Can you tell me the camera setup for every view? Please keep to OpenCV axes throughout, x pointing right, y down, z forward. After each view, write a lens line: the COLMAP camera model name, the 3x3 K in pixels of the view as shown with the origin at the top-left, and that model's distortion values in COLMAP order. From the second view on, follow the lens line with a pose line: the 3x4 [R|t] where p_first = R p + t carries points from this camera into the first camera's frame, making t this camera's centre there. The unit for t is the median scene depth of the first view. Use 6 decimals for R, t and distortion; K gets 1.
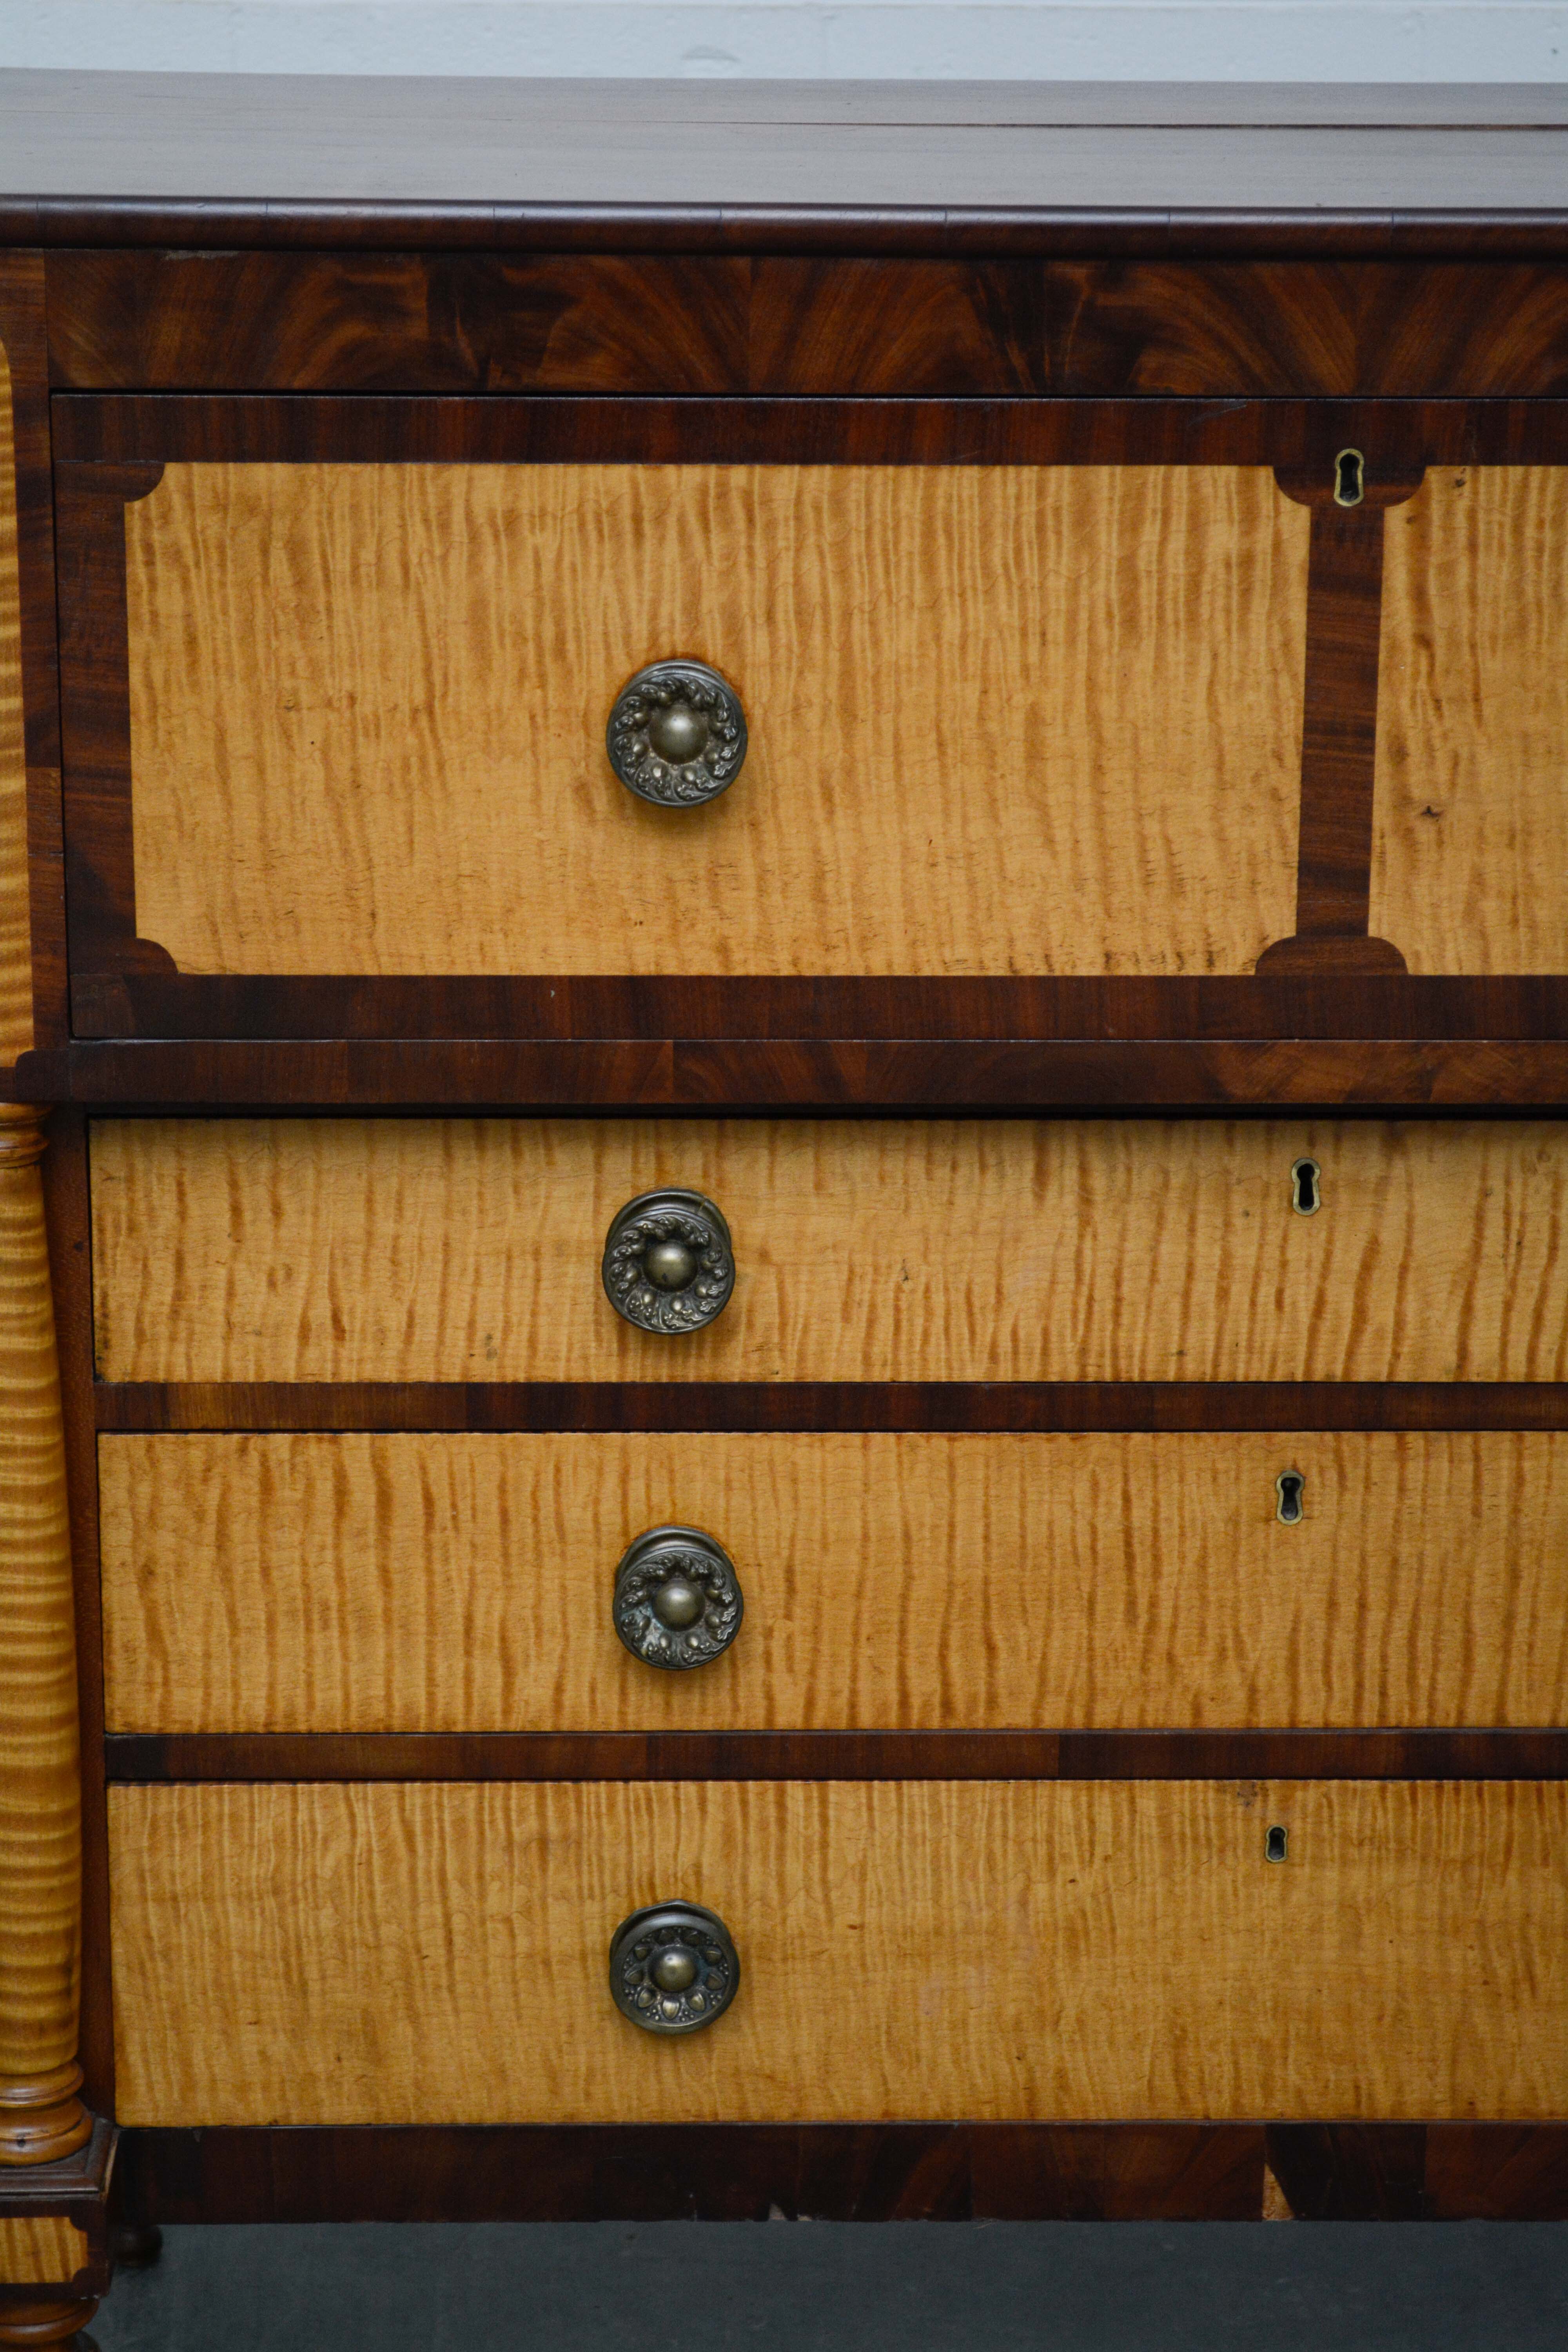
lens RADIAL K [[5241.2, 0, 744.2], [0, 5241.2, 1183.2], [0, 0, 1]] dist [0.035015, 0.000000]
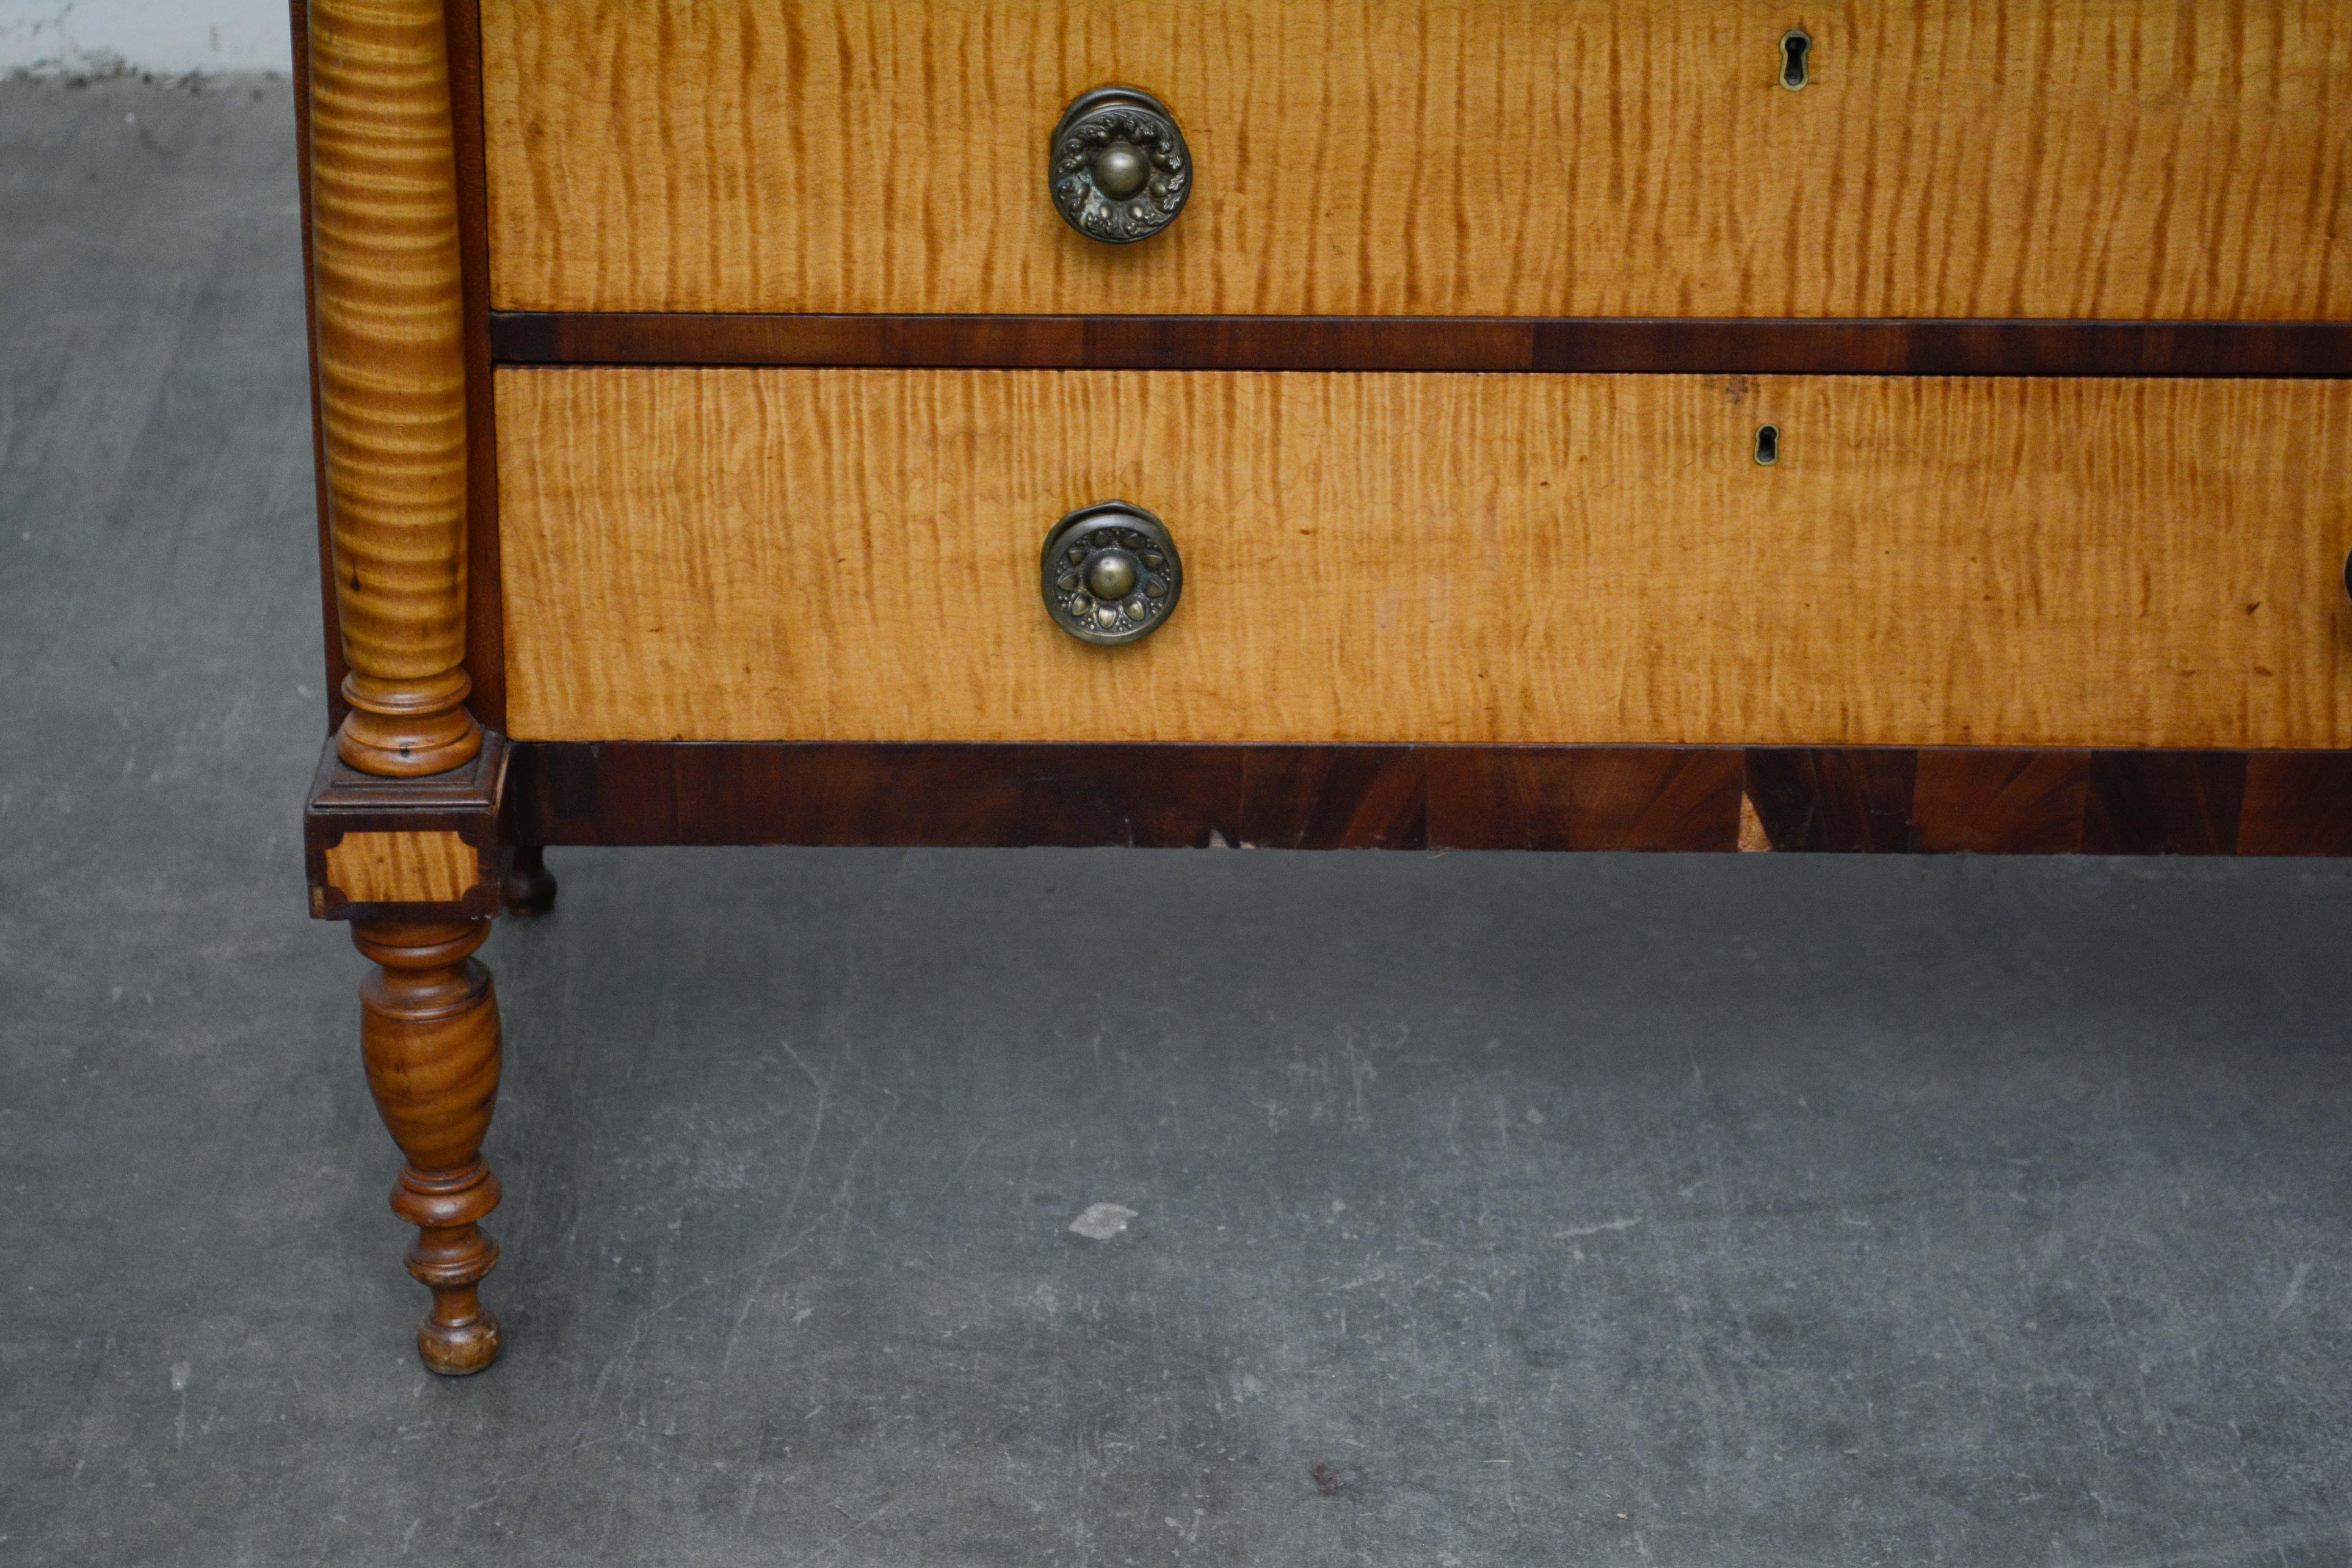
lens RADIAL K [[5241.2, 0, 1171.7], [0, 5241.2, 762.2], [0, 0, 1]] dist [0.035015, 0.000000]
pose [[0.999922, 0.007577, 0.009888, -0.012025], [-0.008963, 0.988857, 0.148596, 0.046853], [-0.008652, -0.148673, 0.988849, 0.086139]]
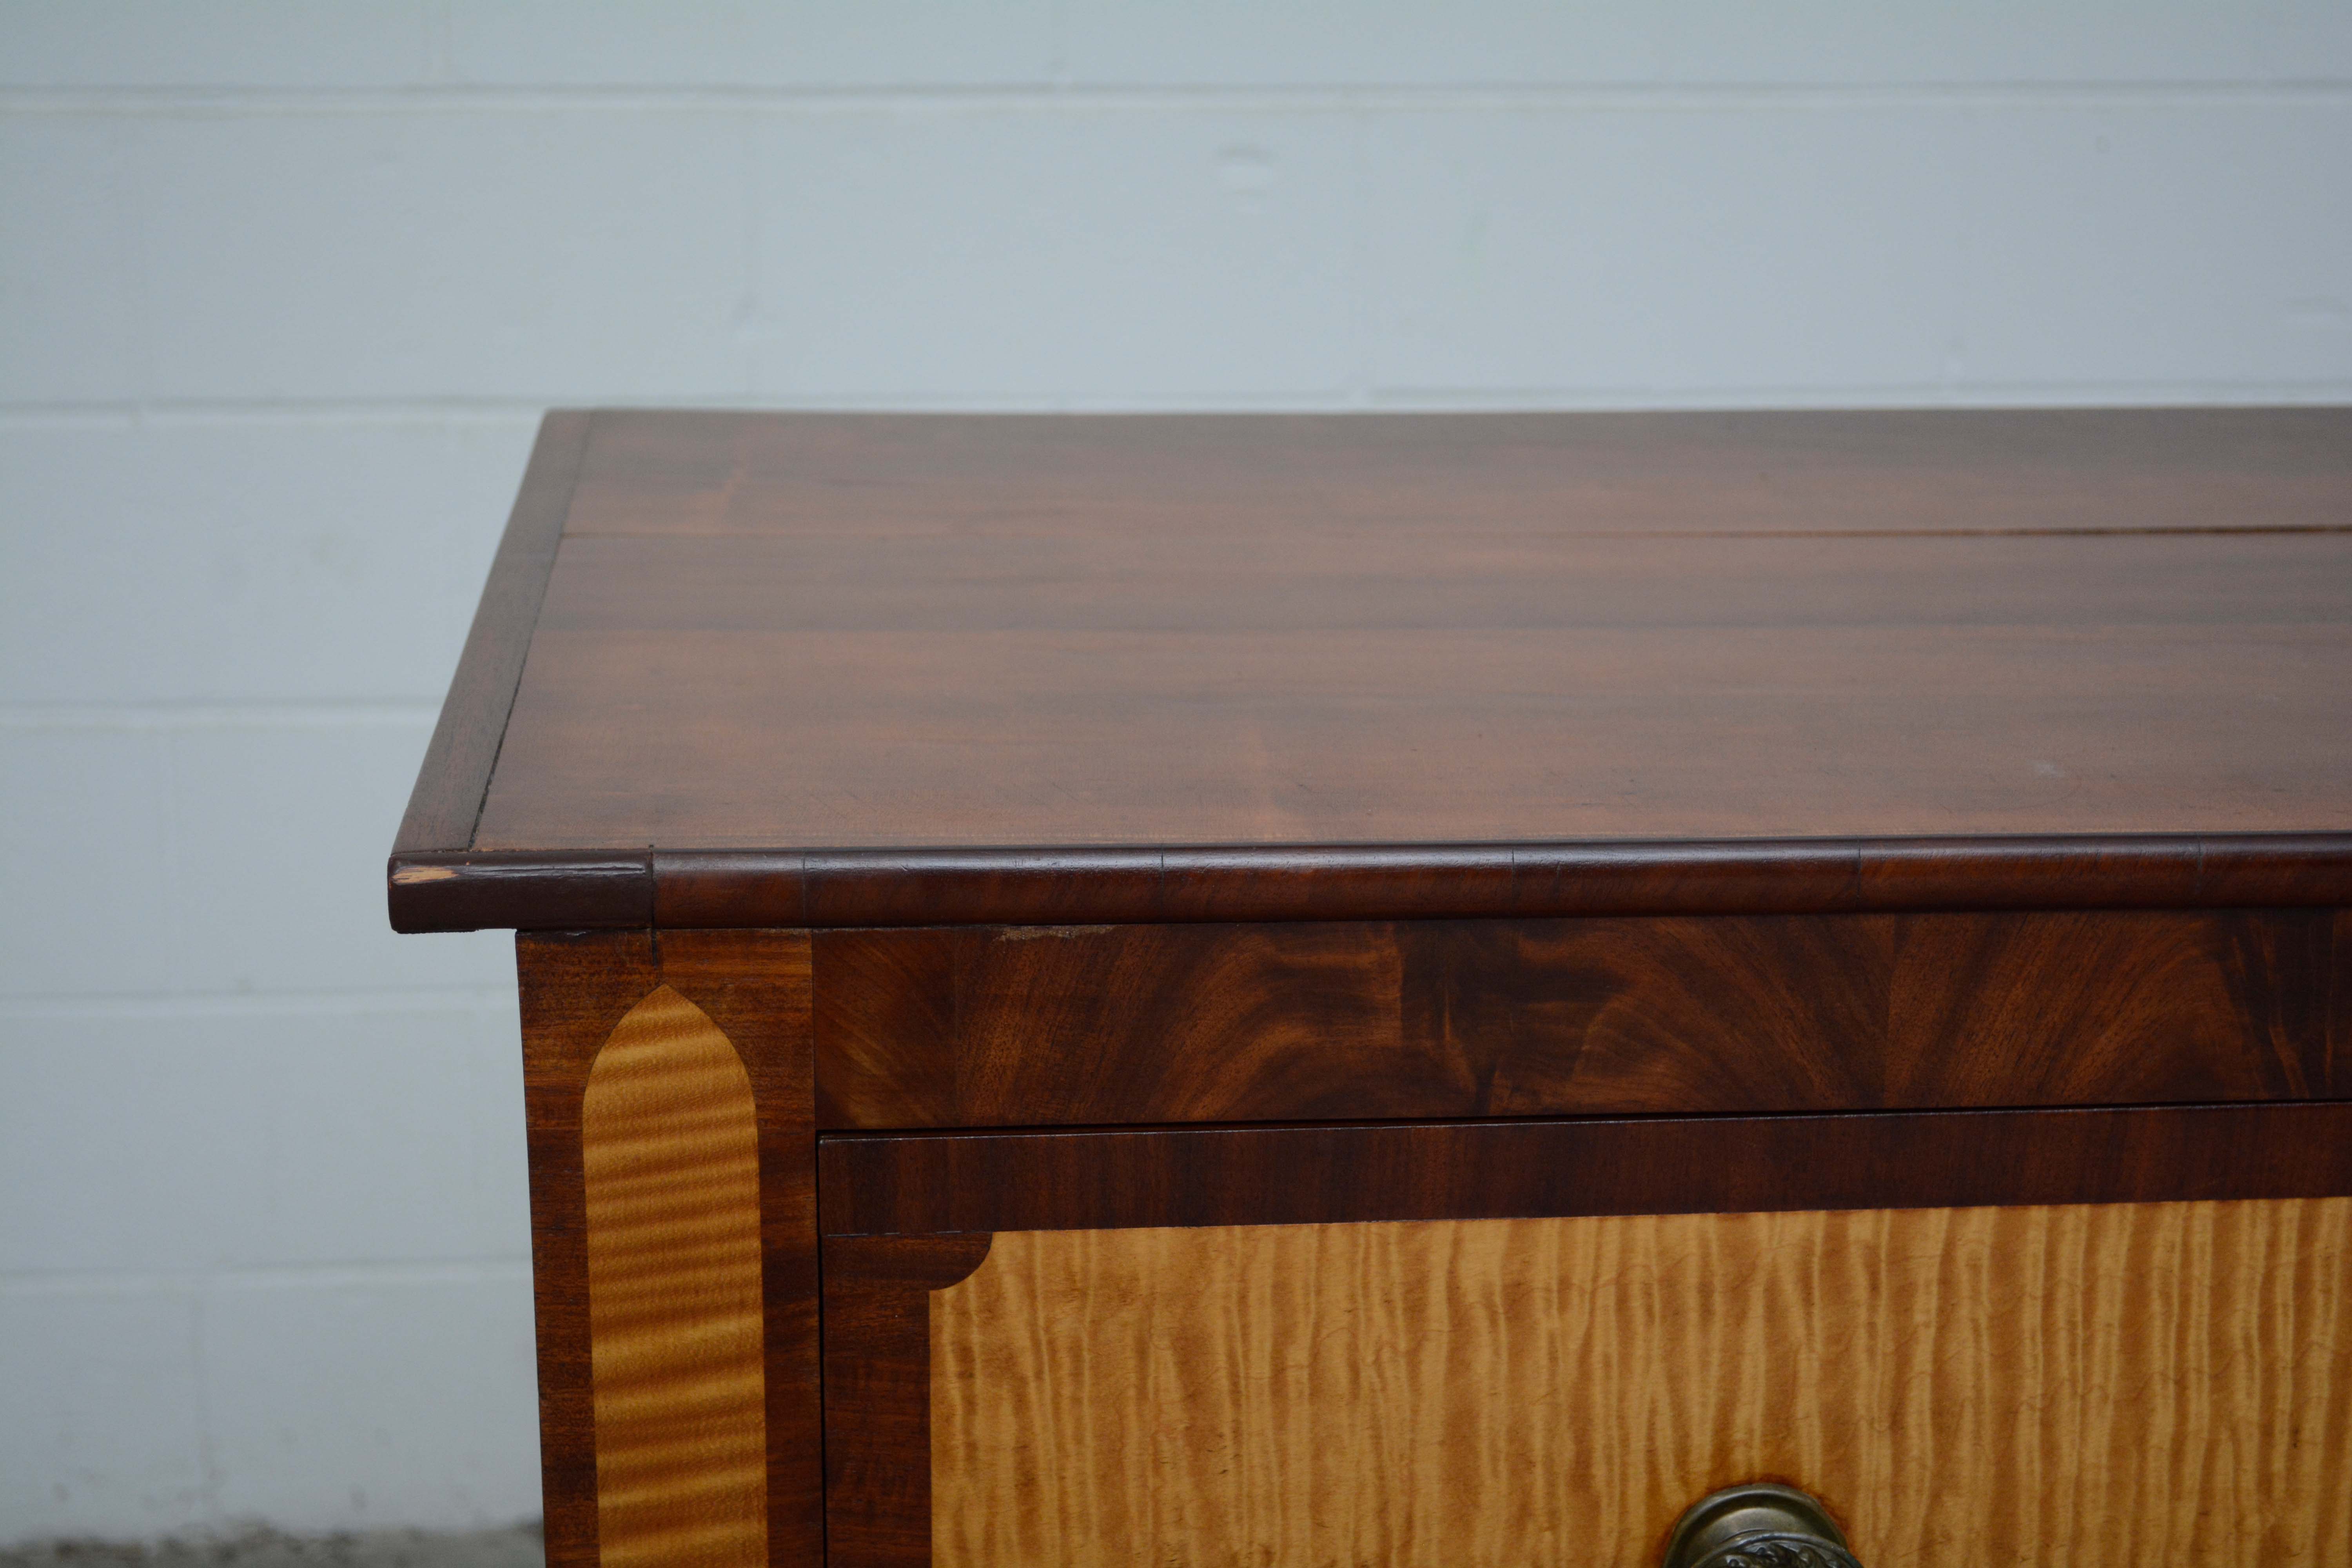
lens RADIAL K [[3982.8, 0, 1186.8], [0, 3982.8, 784.7], [0, 0, 1]] dist [0.024683, 0.000000]
pose [[0.998265, -0.015240, 0.056873, -0.105346], [0.014843, 0.999862, 0.007399, -0.181638], [-0.056978, -0.006542, 0.998354, 0.469807]]
